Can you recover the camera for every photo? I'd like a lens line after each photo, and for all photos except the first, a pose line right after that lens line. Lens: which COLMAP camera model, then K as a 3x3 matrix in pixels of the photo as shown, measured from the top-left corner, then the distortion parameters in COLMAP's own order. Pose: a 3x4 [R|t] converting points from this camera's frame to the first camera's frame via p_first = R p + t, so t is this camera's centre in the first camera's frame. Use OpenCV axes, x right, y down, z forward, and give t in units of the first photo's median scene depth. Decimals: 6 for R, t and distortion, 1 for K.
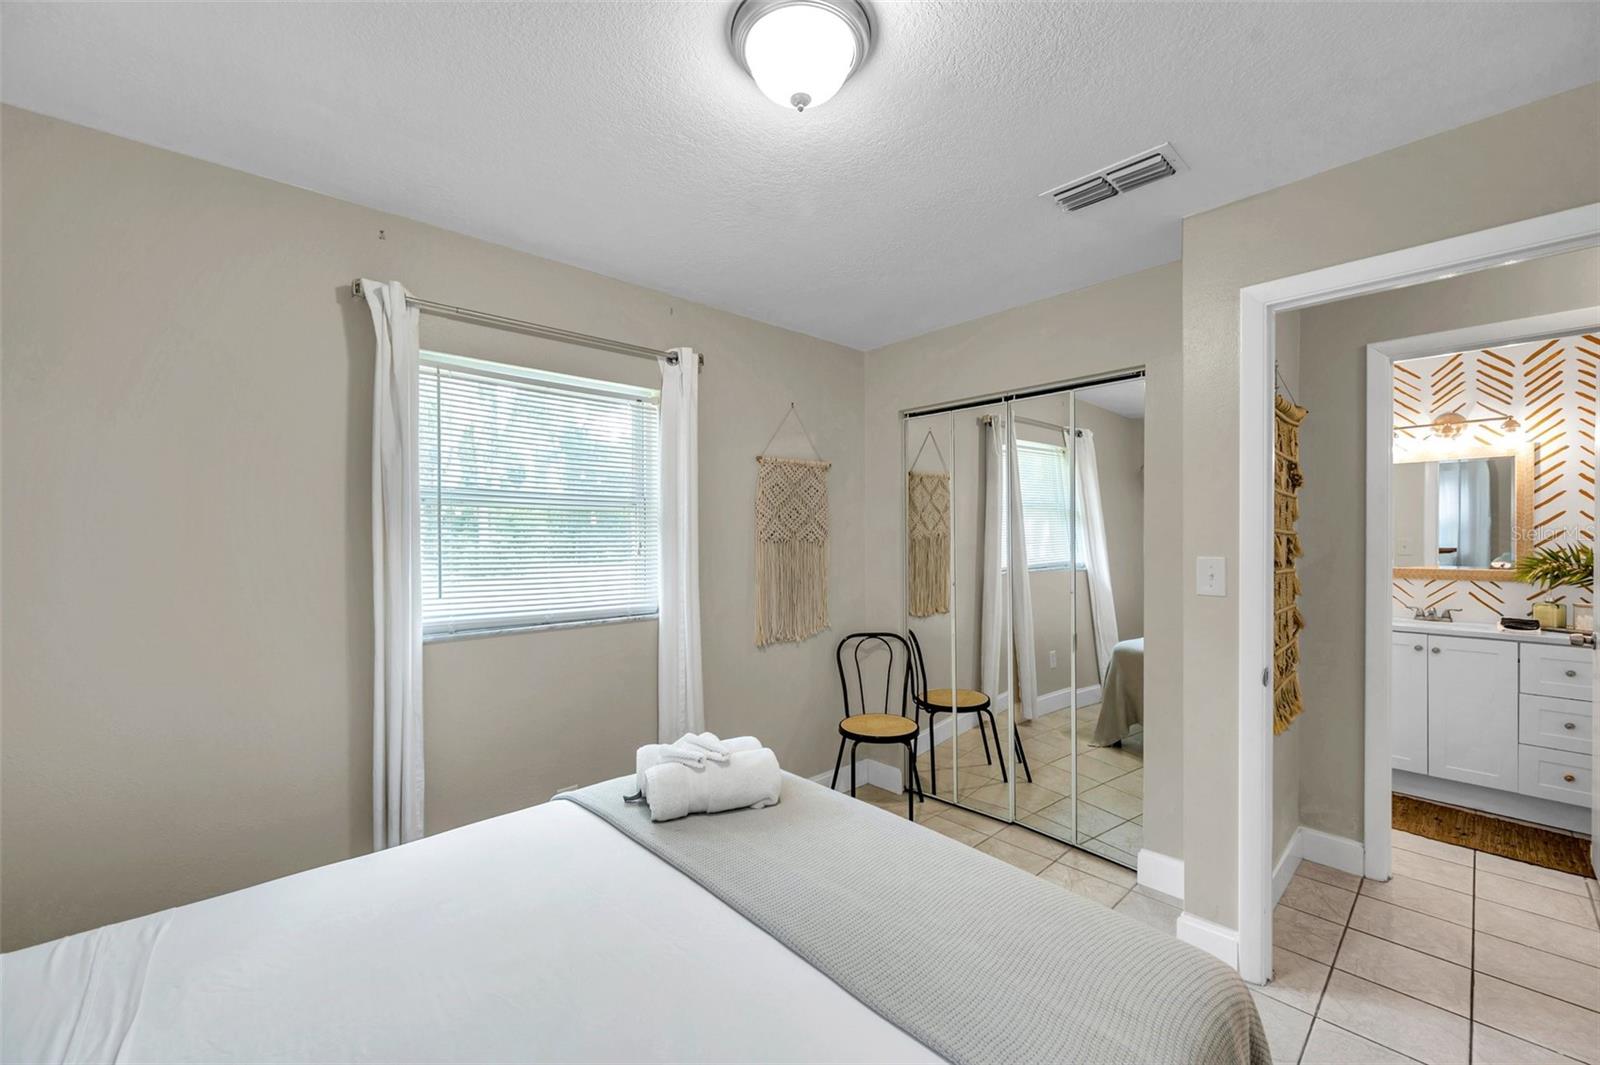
lens RADIAL K [[619.8, 0, 800.0], [0, 619.8, 532.5], [0, 0, 1]] dist [-0.000616, -0.000164]
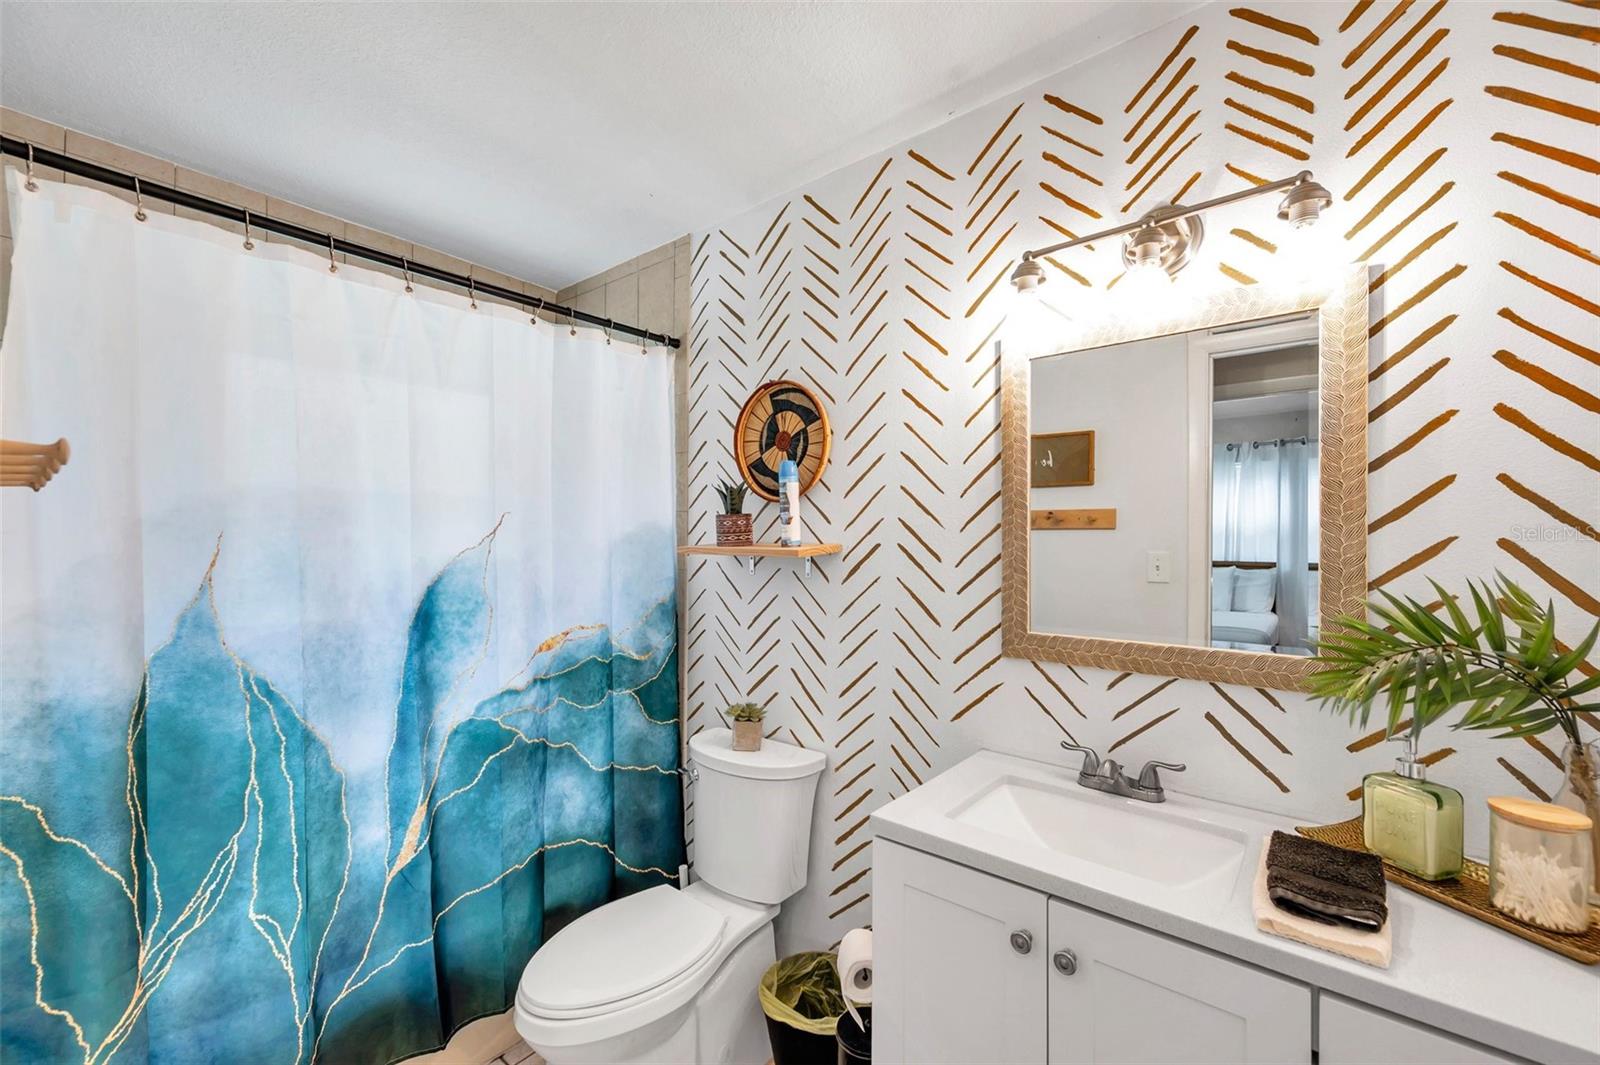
lens RADIAL K [[633.9, 0, 803.4], [0, 633.9, 538.4], [0, 0, 1]] dist [-0.000521, -0.000297]
pose [[0.988419, 0.008145, 0.151531, 0.852408], [-0.007839, 0.999966, -0.002617, 0.000457], [-0.151547, 0.001399, 0.988449, 0.724185]]
